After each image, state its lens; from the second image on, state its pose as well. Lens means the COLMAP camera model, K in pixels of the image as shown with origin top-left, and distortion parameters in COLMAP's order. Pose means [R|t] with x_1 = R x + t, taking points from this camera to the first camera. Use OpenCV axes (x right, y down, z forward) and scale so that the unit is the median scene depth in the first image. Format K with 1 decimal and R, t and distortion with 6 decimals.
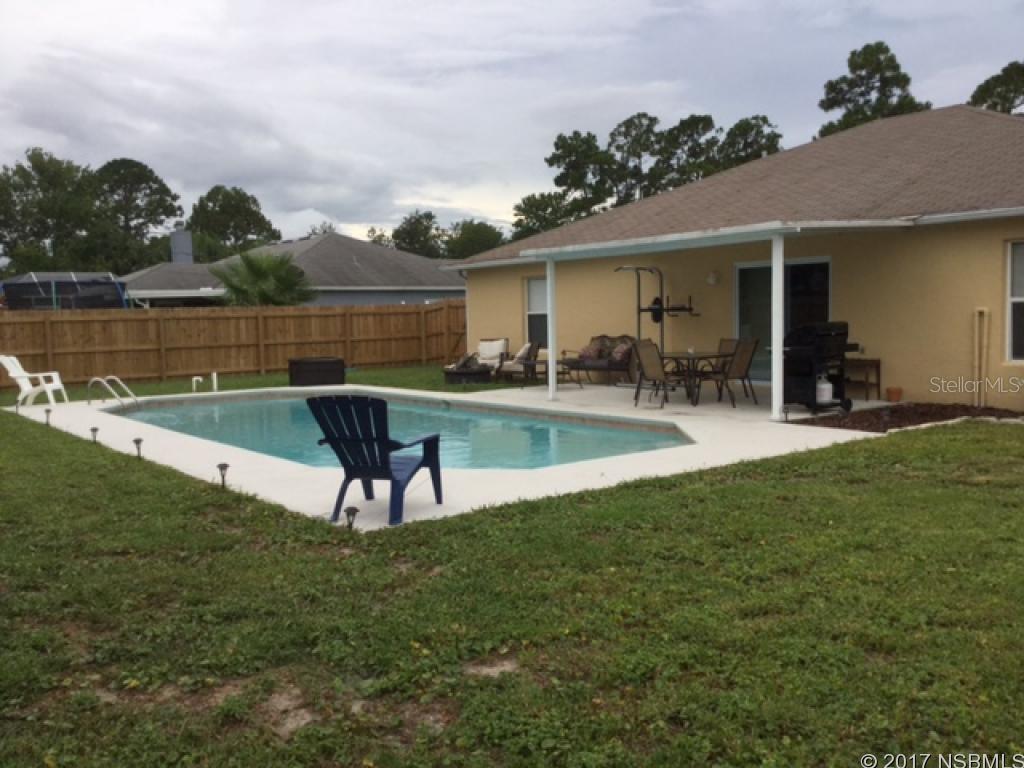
lens RADIAL K [[932.1, 0, 512.3], [0, 932.1, 389.1], [0, 0, 1]] dist [0.132555, -0.224355]
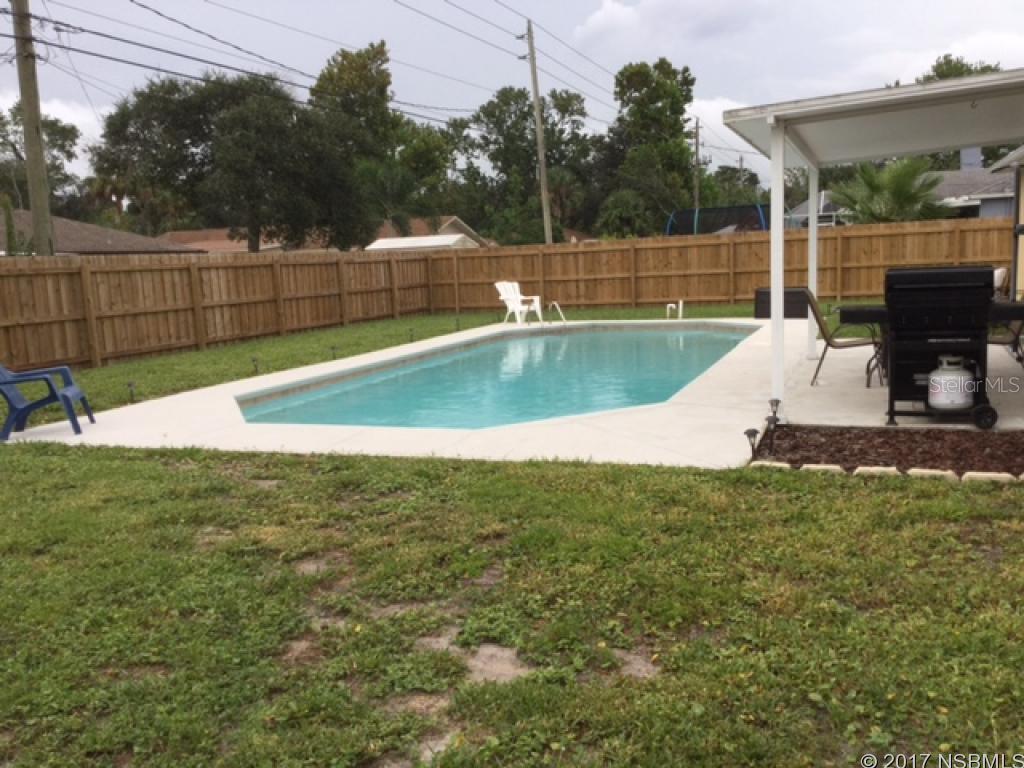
lens RADIAL K [[932.1, 0, 512.3], [0, 932.1, 389.1], [0, 0, 1]] dist [0.132555, -0.224355]
pose [[0.530389, 0.121933, -0.838940, 0.412567], [-0.036824, 0.991982, 0.120896, -0.034760], [0.846954, -0.033229, 0.530627, 0.271048]]
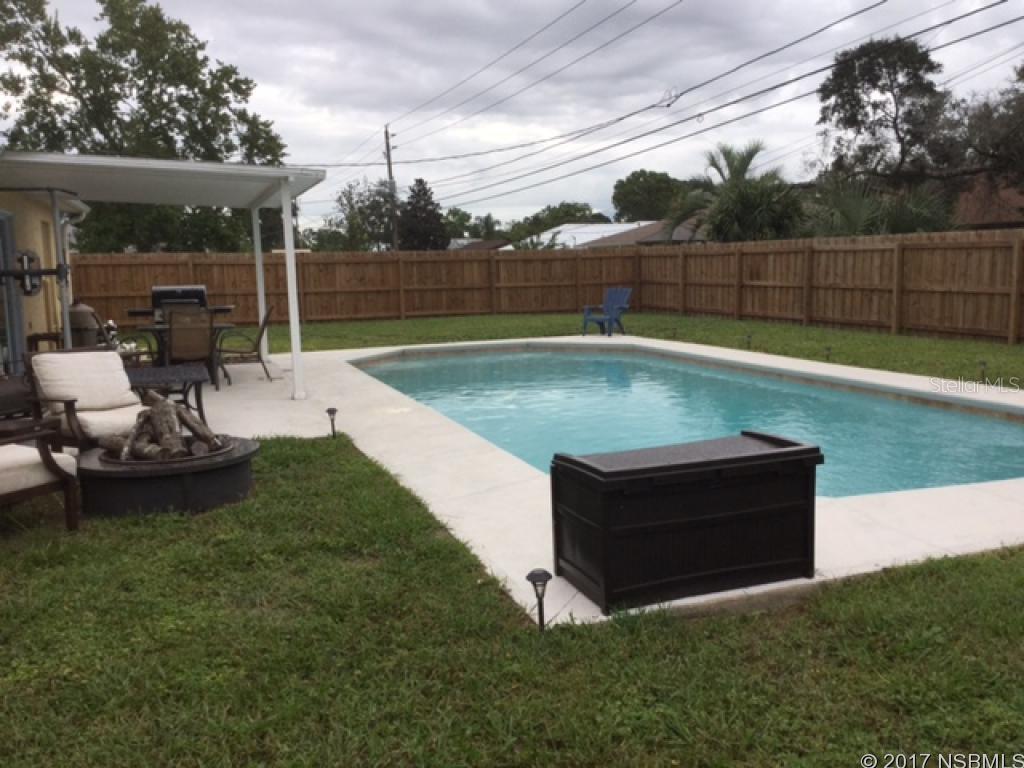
lens RADIAL K [[932.1, 0, 512.3], [0, 932.1, 389.1], [0, 0, 1]] dist [0.132555, -0.224355]
pose [[-0.949945, 0.008569, 0.312299, -0.899025], [0.076428, 0.975625, 0.205707, -0.153014], [-0.302924, 0.219279, -0.927445, 2.076148]]
